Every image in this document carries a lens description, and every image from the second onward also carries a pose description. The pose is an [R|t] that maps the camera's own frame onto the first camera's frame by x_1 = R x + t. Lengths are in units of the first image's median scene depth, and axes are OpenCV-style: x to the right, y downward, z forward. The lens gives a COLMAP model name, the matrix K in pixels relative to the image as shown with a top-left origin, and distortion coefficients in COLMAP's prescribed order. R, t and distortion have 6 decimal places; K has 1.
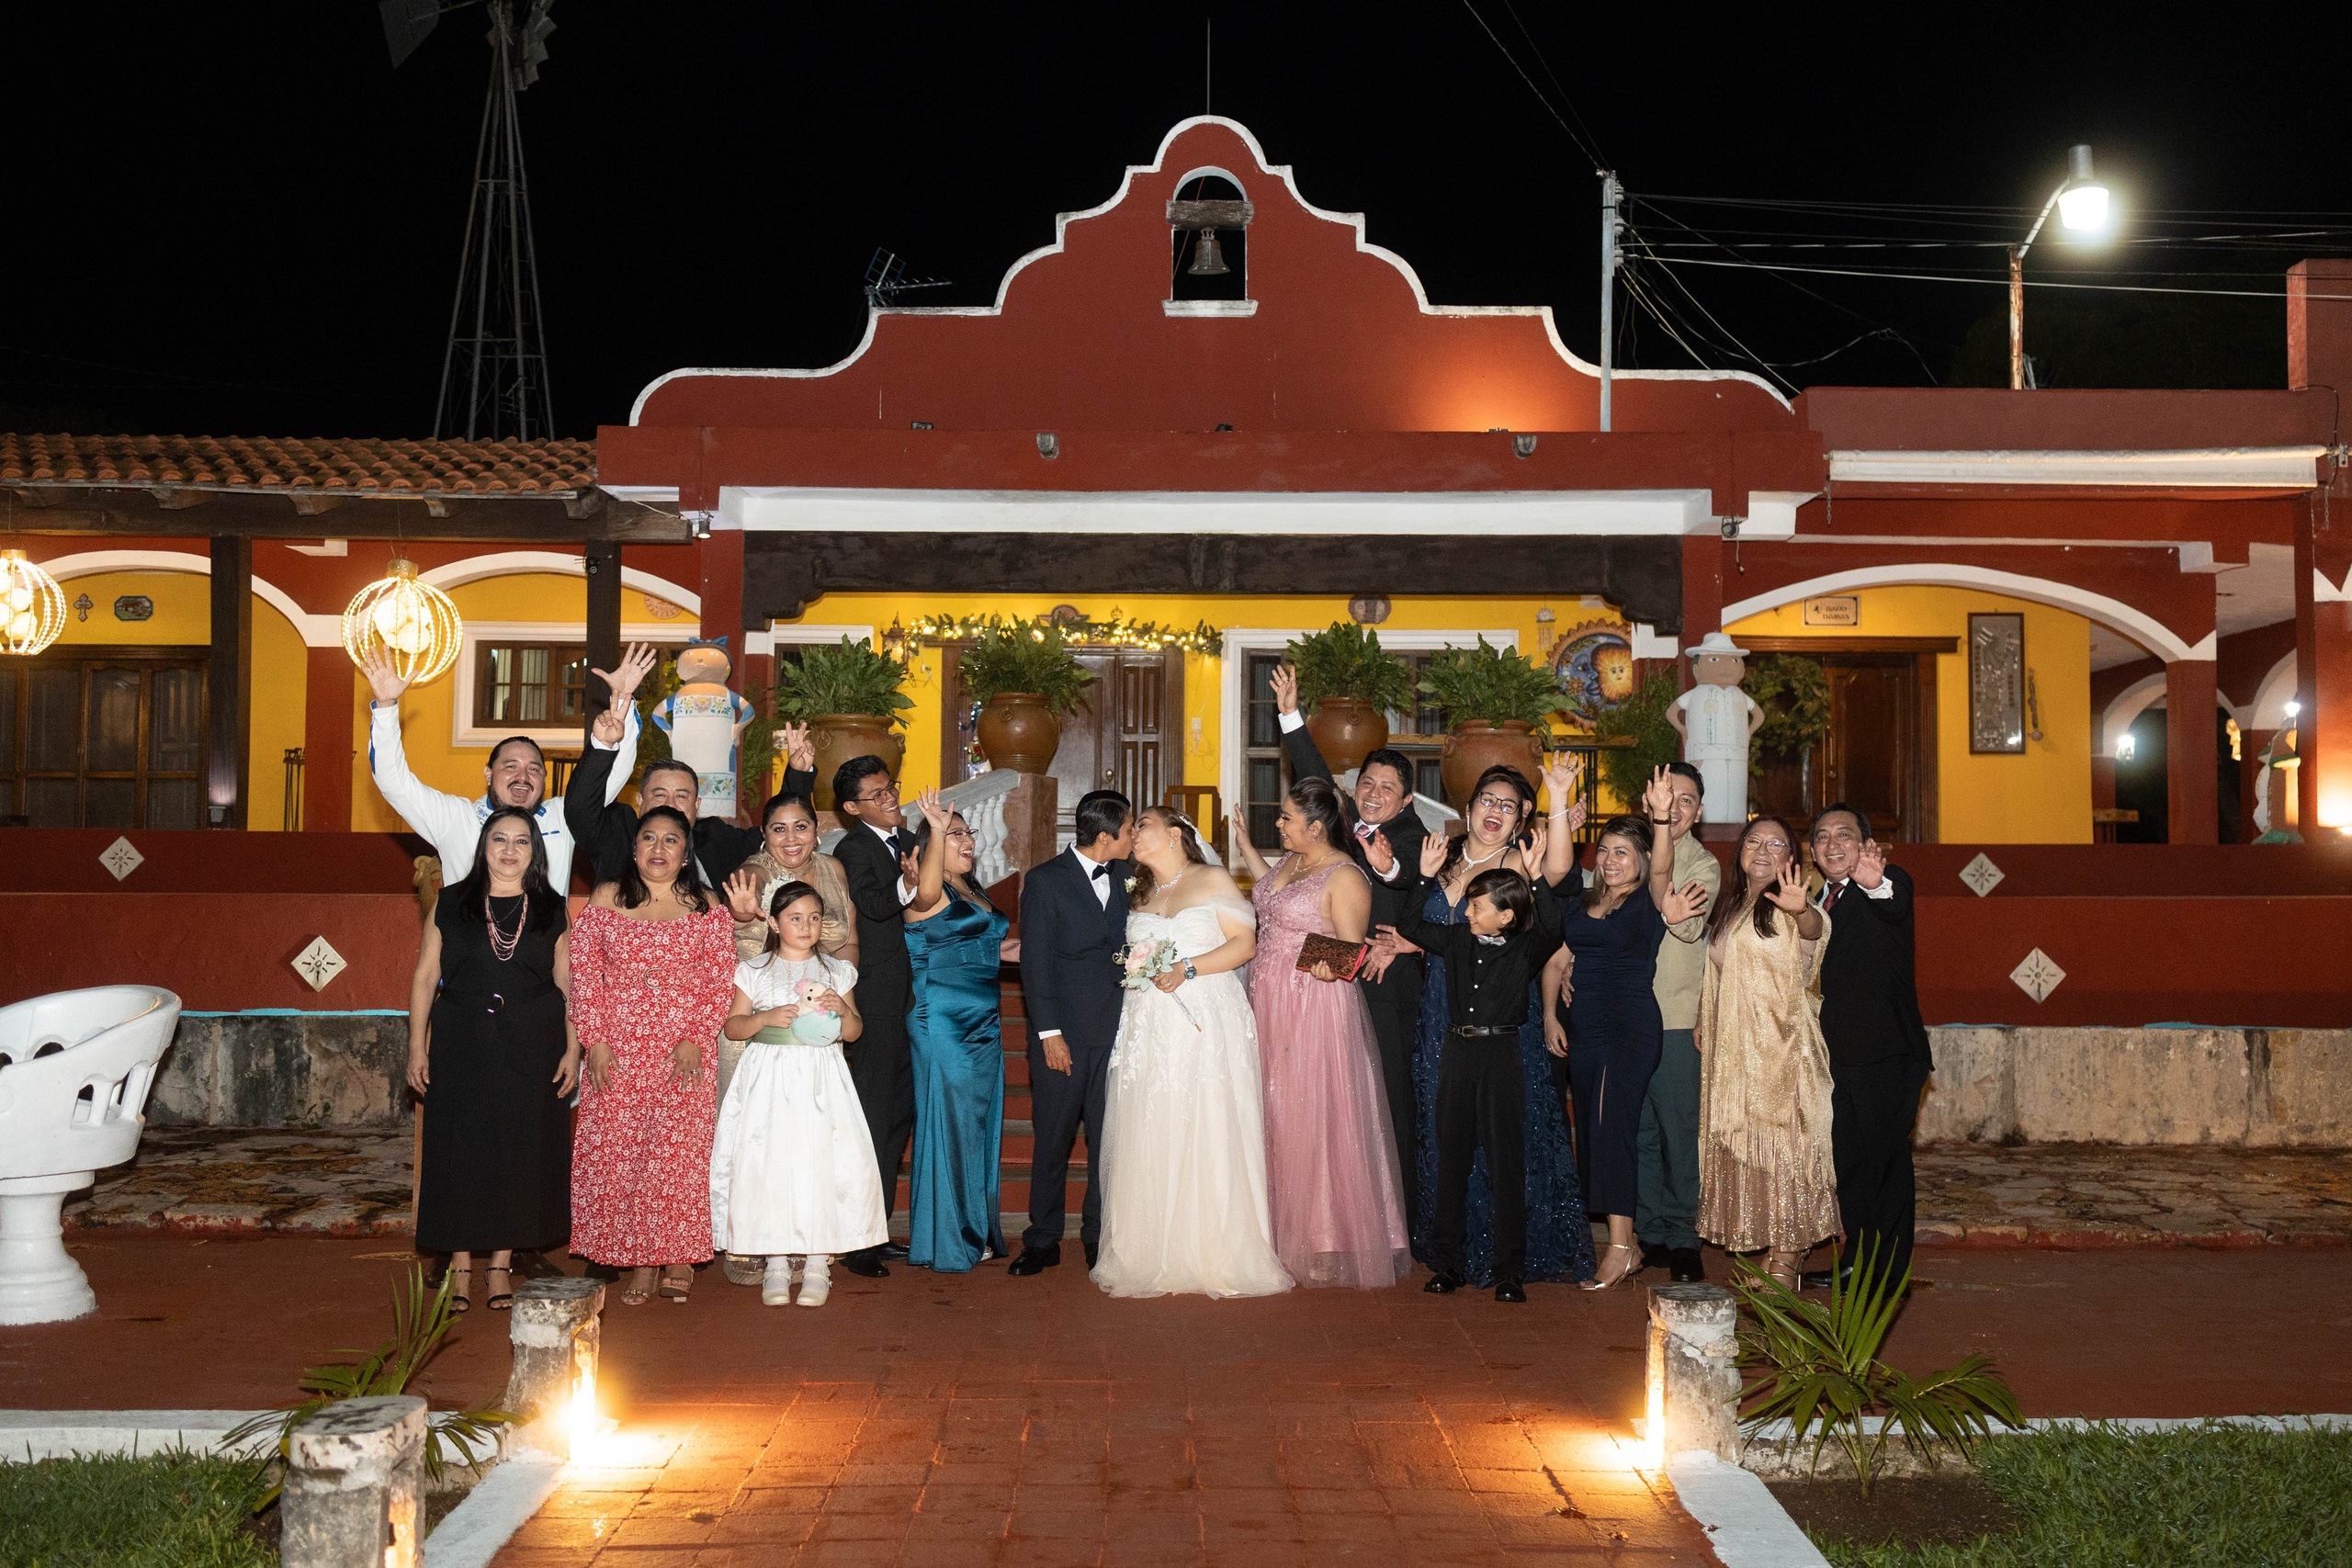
lens RADIAL K [[2323.7, 0, 1189.4], [0, 2323.7, 790.1], [0, 0, 1]] dist [0.004243, -0.010202]
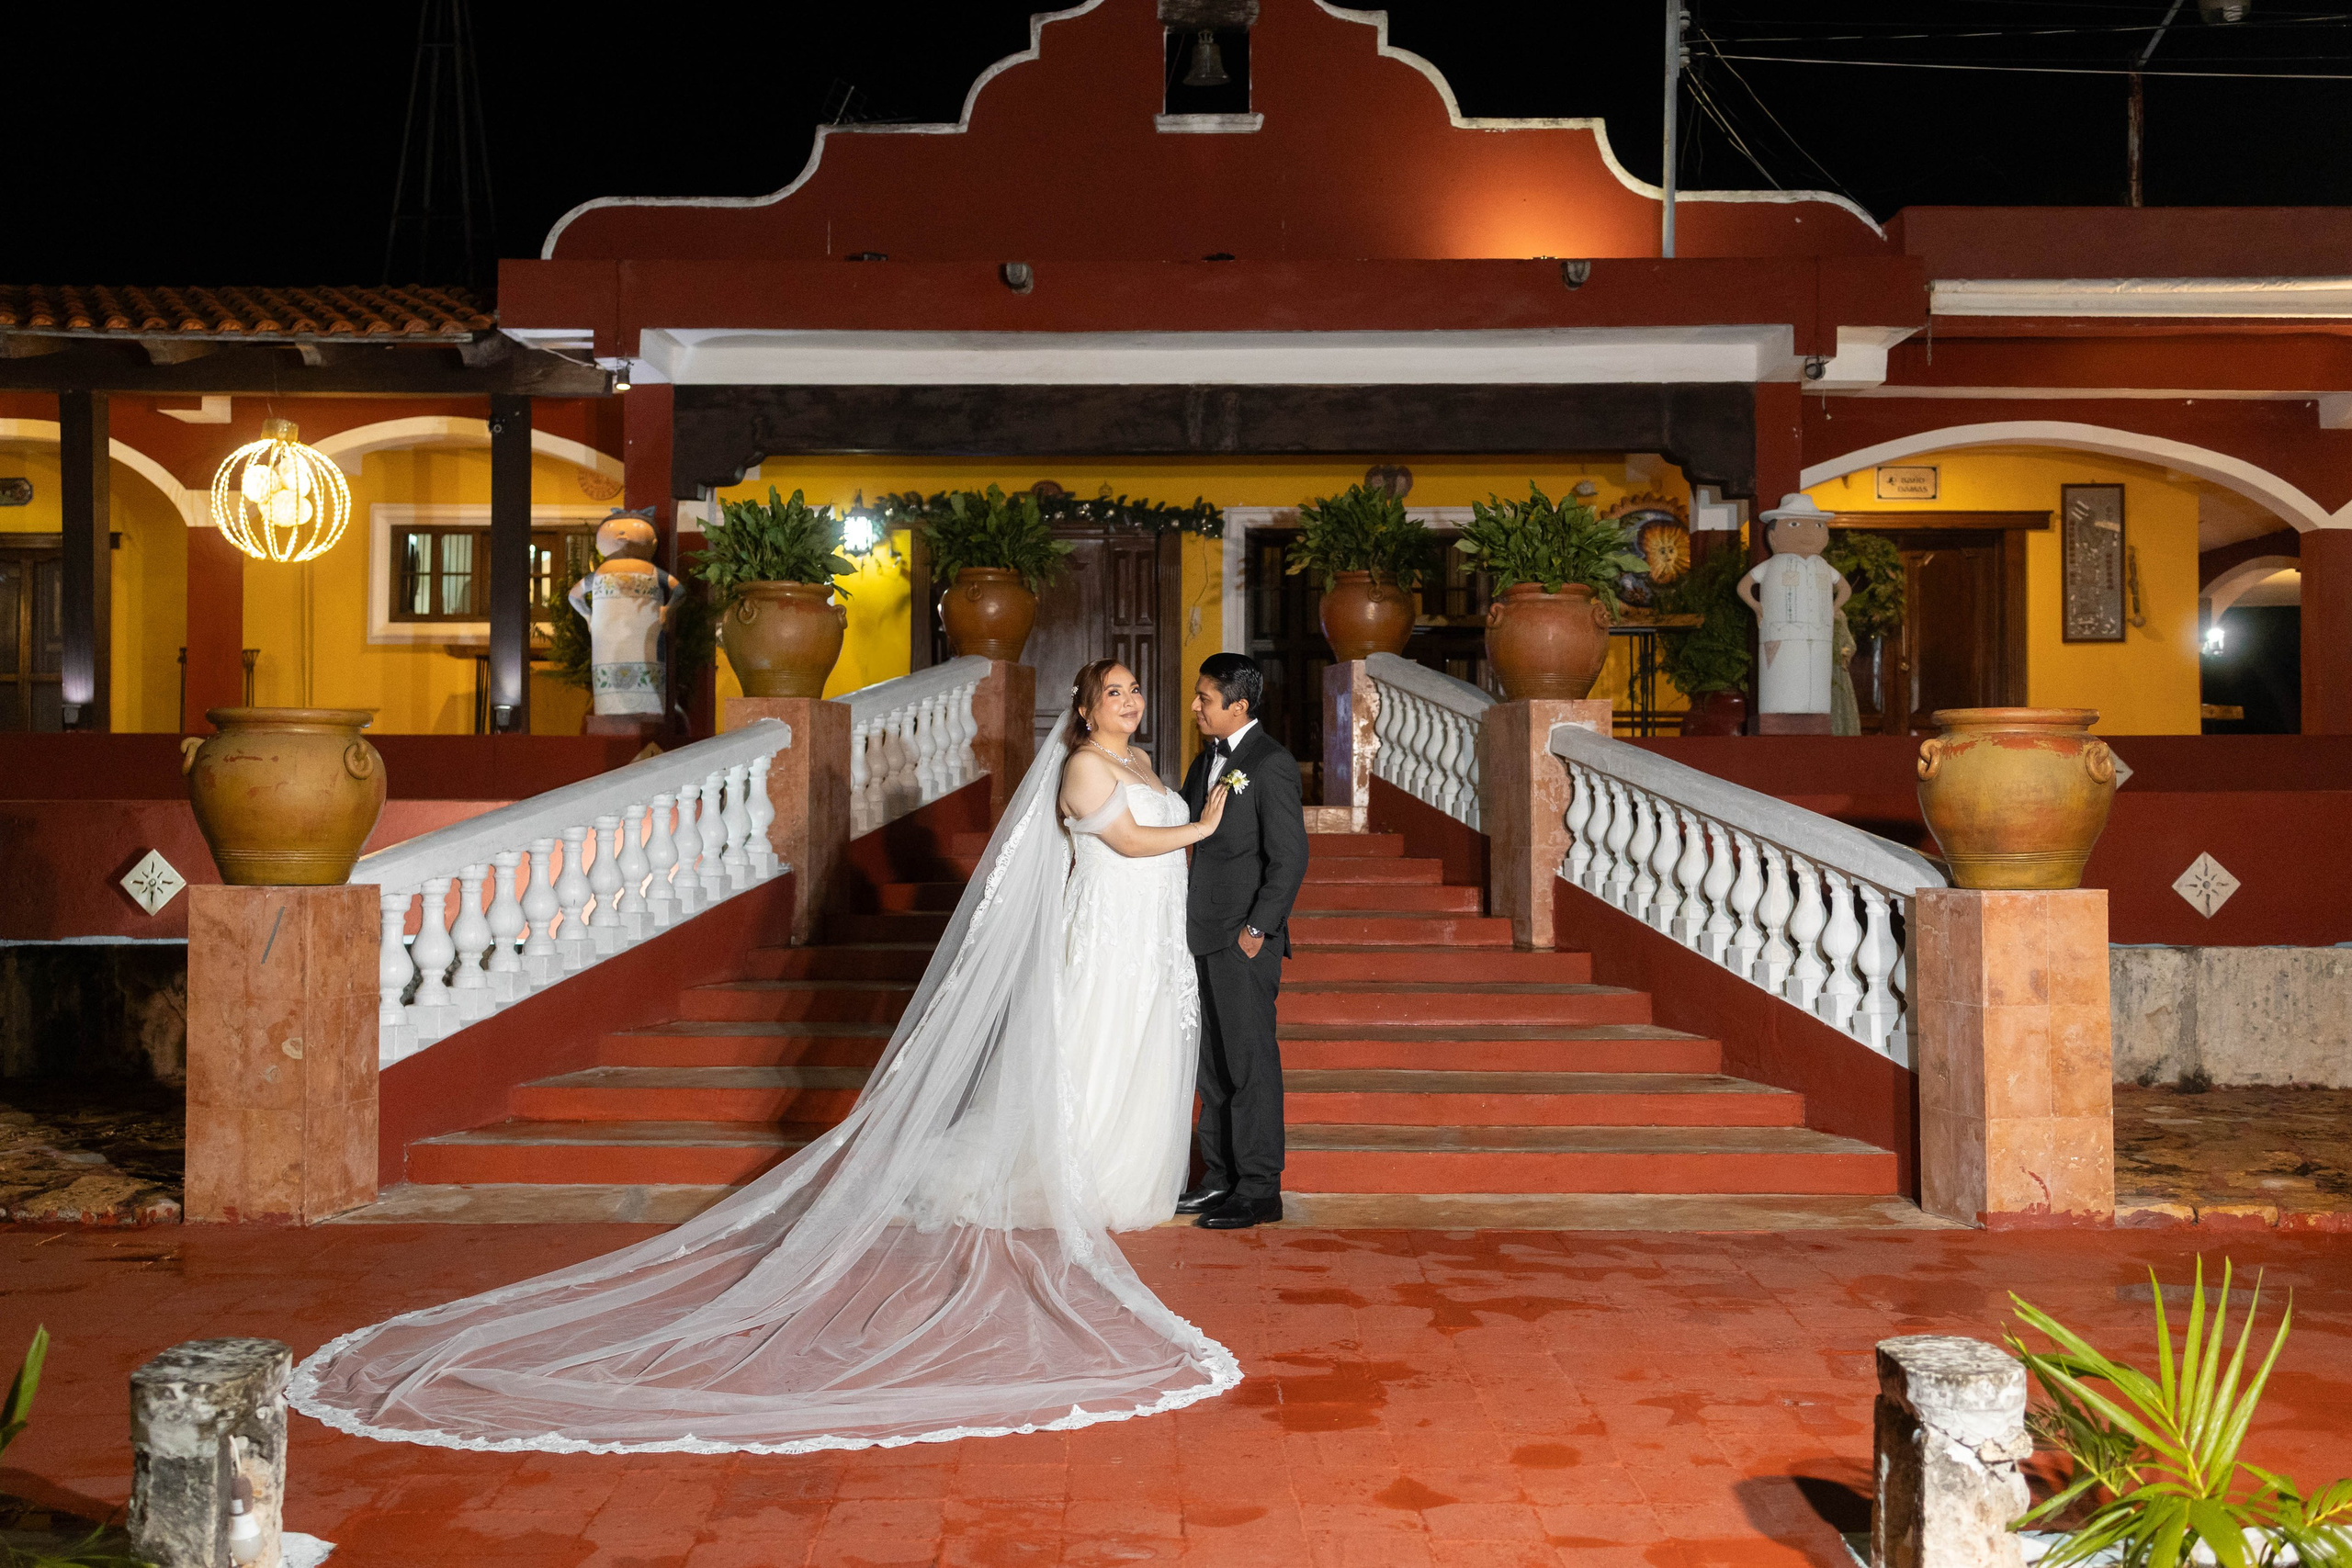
lens RADIAL K [[2323.7, 0, 1189.4], [0, 2323.7, 790.1], [0, 0, 1]] dist [0.004243, -0.010202]
pose [[0.999987, -0.005122, -0.000710, 0.001172], [0.005143, 0.999459, 0.032483, 0.012705], [0.000543, -0.032486, 0.999472, 0.128207]]
